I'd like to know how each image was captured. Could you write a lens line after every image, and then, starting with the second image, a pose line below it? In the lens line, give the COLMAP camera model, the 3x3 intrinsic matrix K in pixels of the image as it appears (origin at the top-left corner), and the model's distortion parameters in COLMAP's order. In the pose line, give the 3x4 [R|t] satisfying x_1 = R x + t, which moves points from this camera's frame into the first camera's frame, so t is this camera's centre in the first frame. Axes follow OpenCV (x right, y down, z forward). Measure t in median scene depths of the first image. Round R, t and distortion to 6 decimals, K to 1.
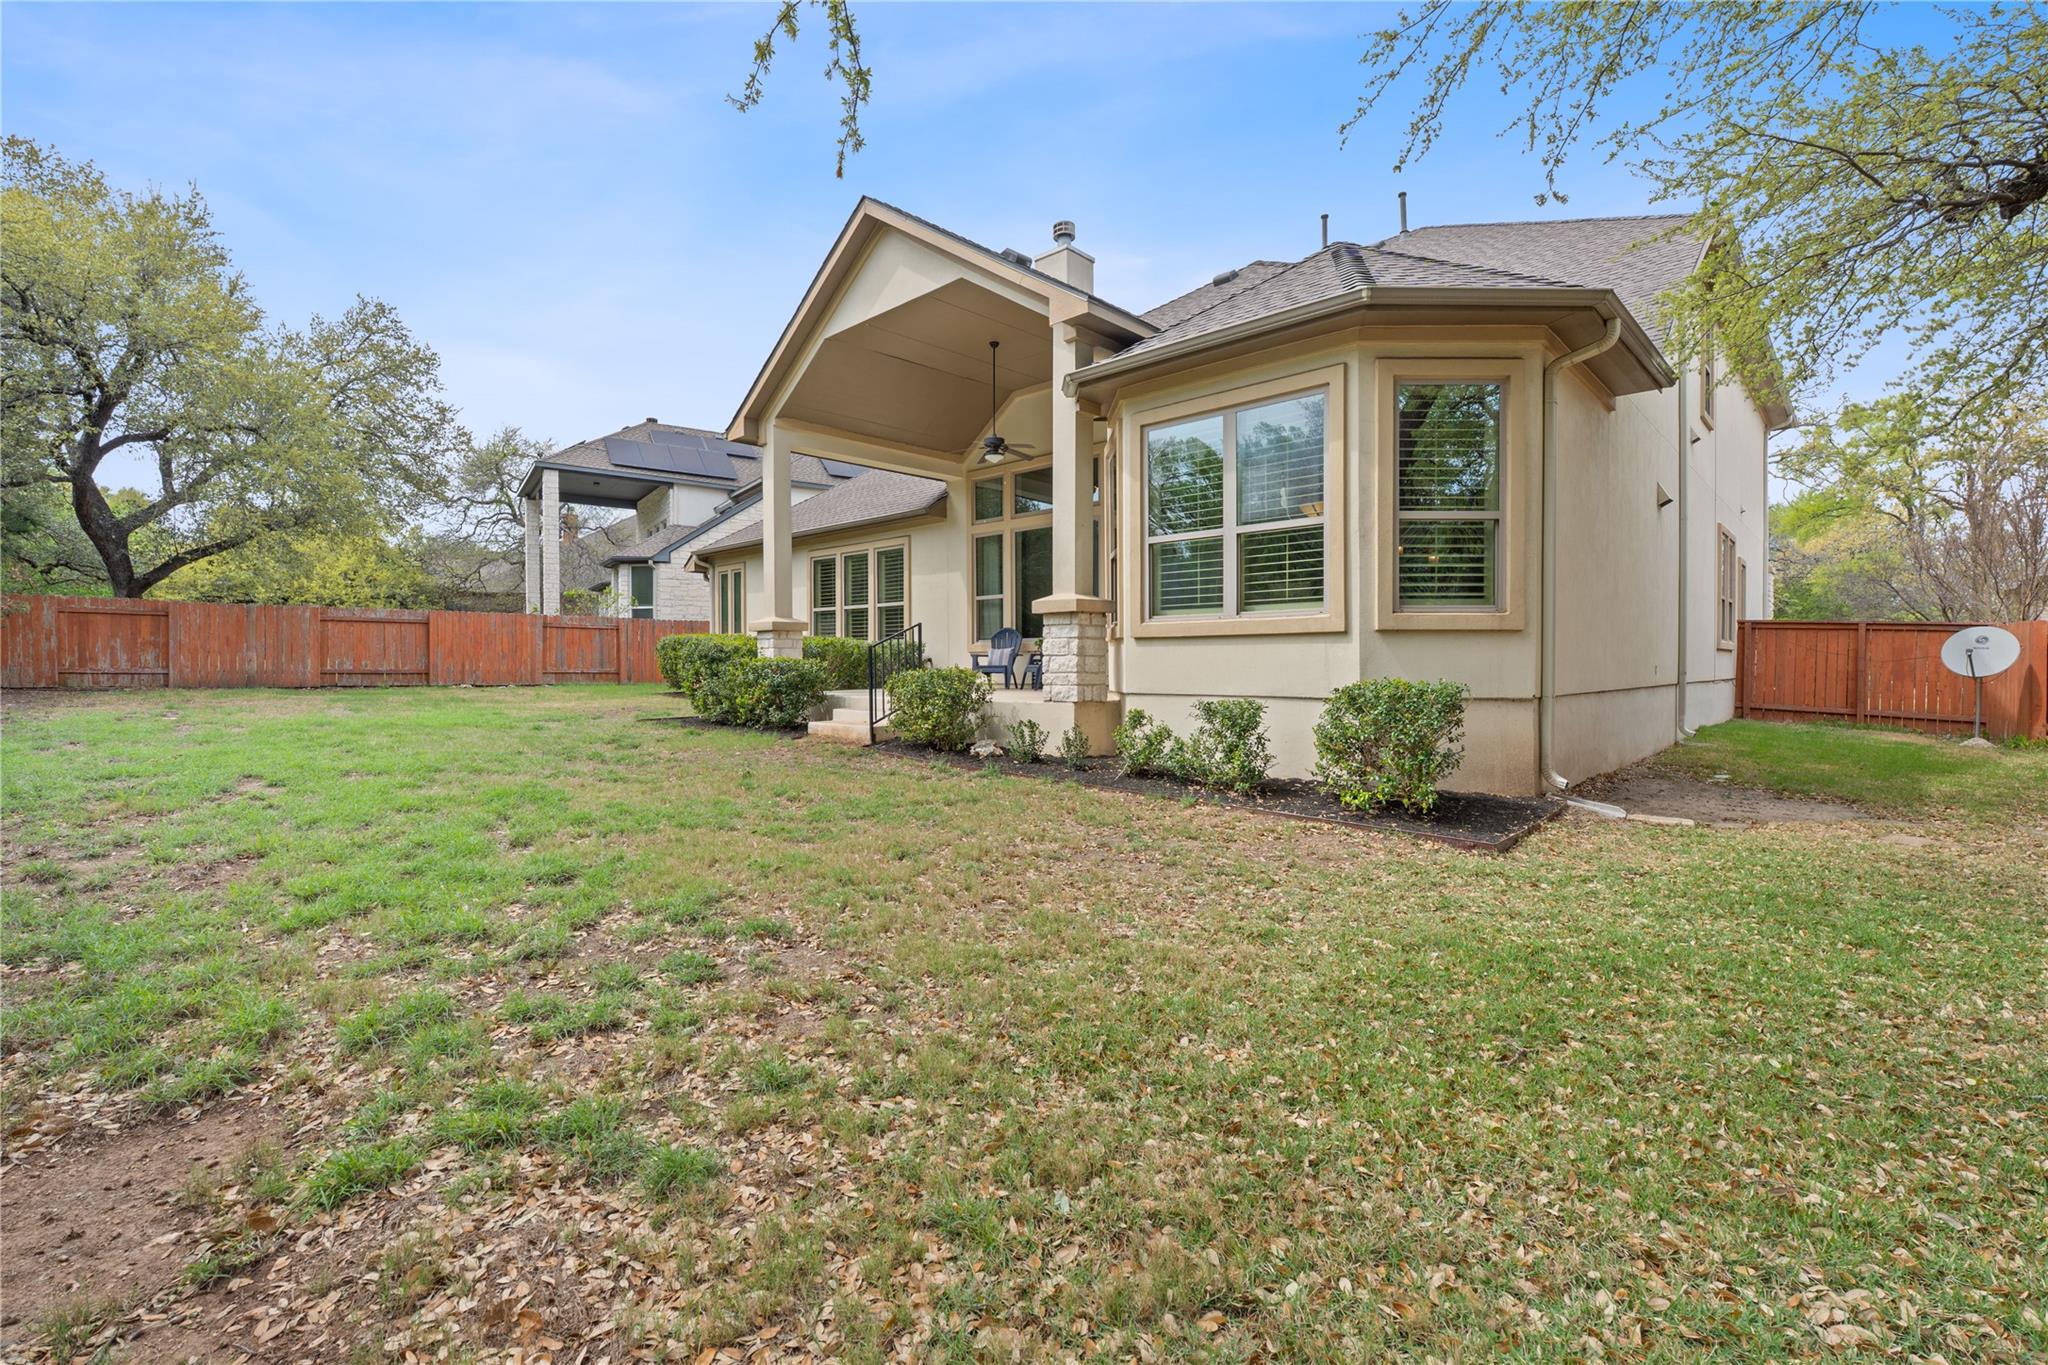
lens RADIAL K [[919.8, 0, 1024.0], [0, 919.8, 682.5], [0, 0, 1]] dist [-0.000041, 0.000001]
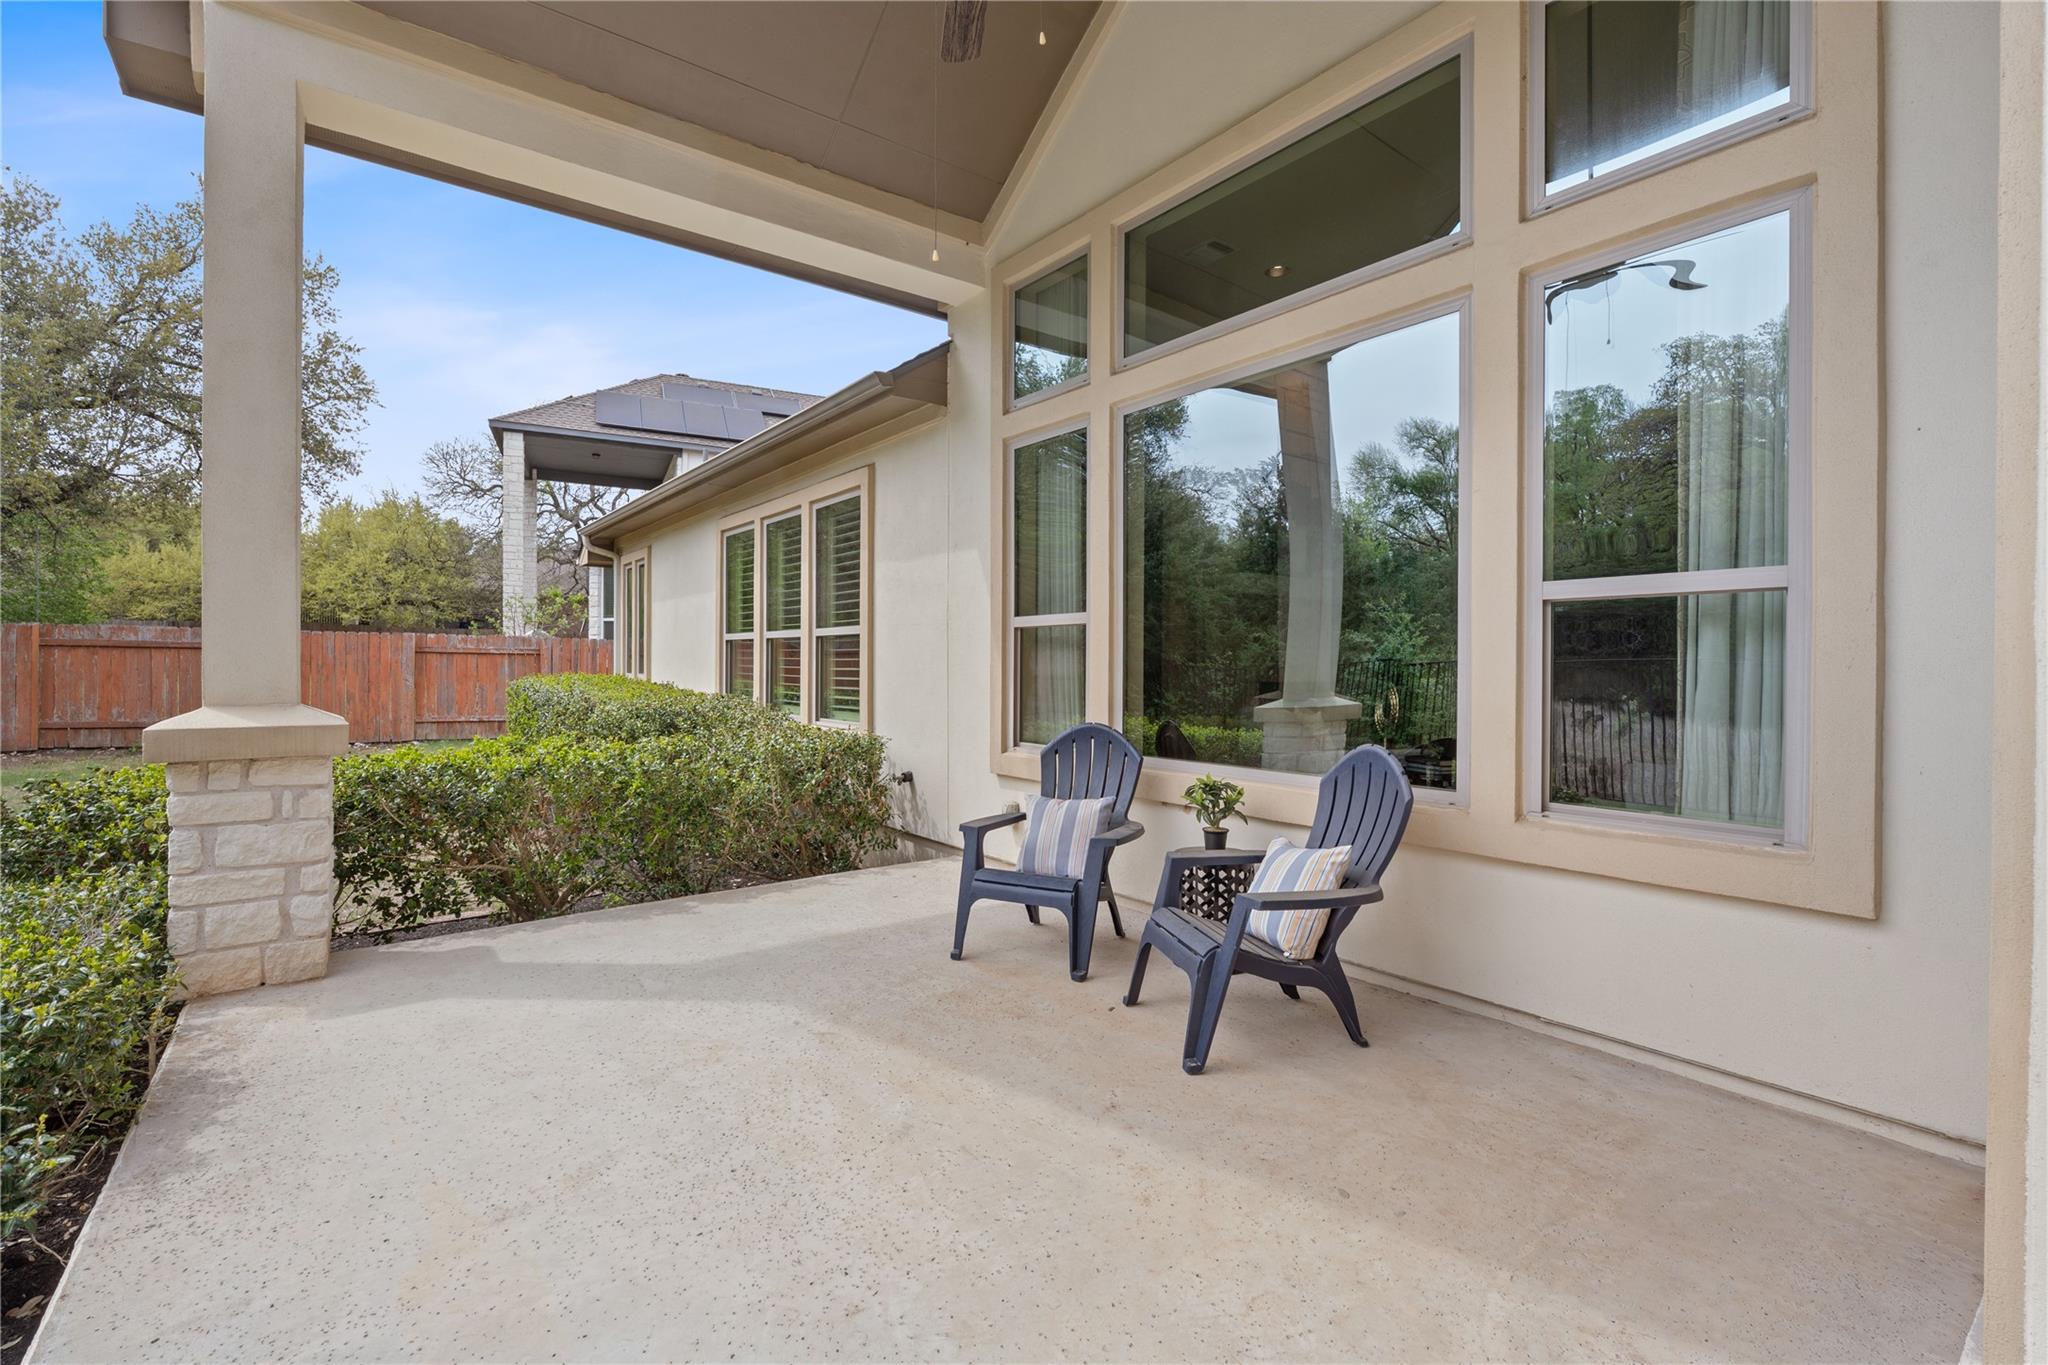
lens RADIAL K [[919.8, 0, 1024.0], [0, 919.8, 682.5], [0, 0, 1]] dist [-0.000041, 0.000001]
pose [[0.989080, 0.010063, -0.147035, 0.003053], [-0.010115, 0.999949, 0.000394, -0.062750], [0.147031, 0.001097, 0.989131, 0.598059]]
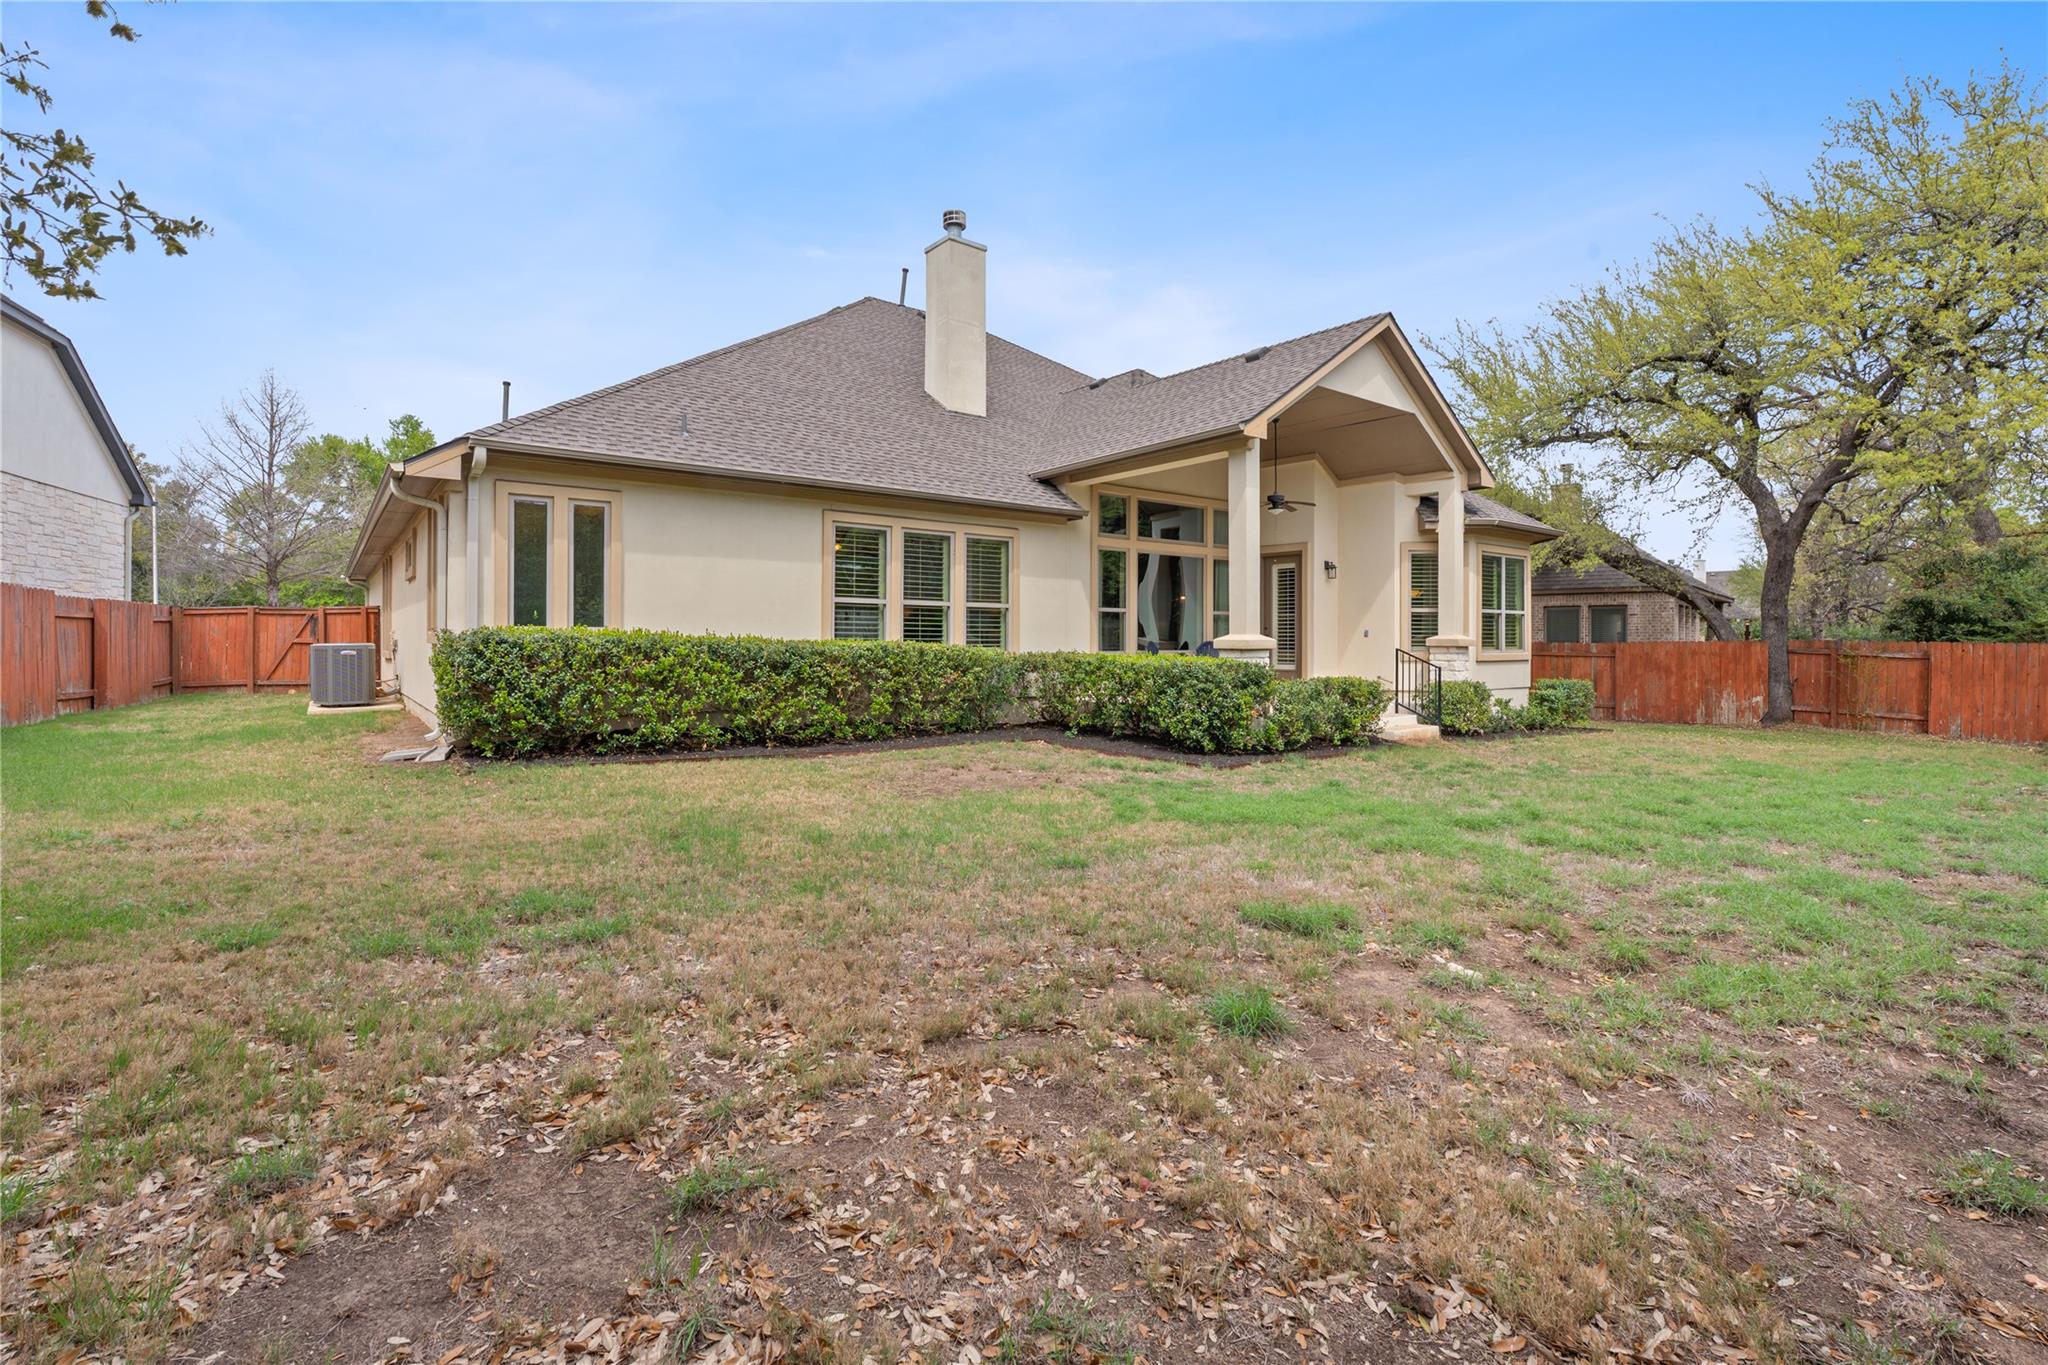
lens RADIAL K [[886.0, 0, 1021.3], [0, 886.0, 640.1], [0, 0, 1]] dist [0.000132, 0.000009]
pose [[0.149527, 0.002459, 0.988755, -0.941664], [0.012773, 0.999909, -0.004419, -0.049559], [-0.988675, 0.013290, 0.149482, 0.857204]]
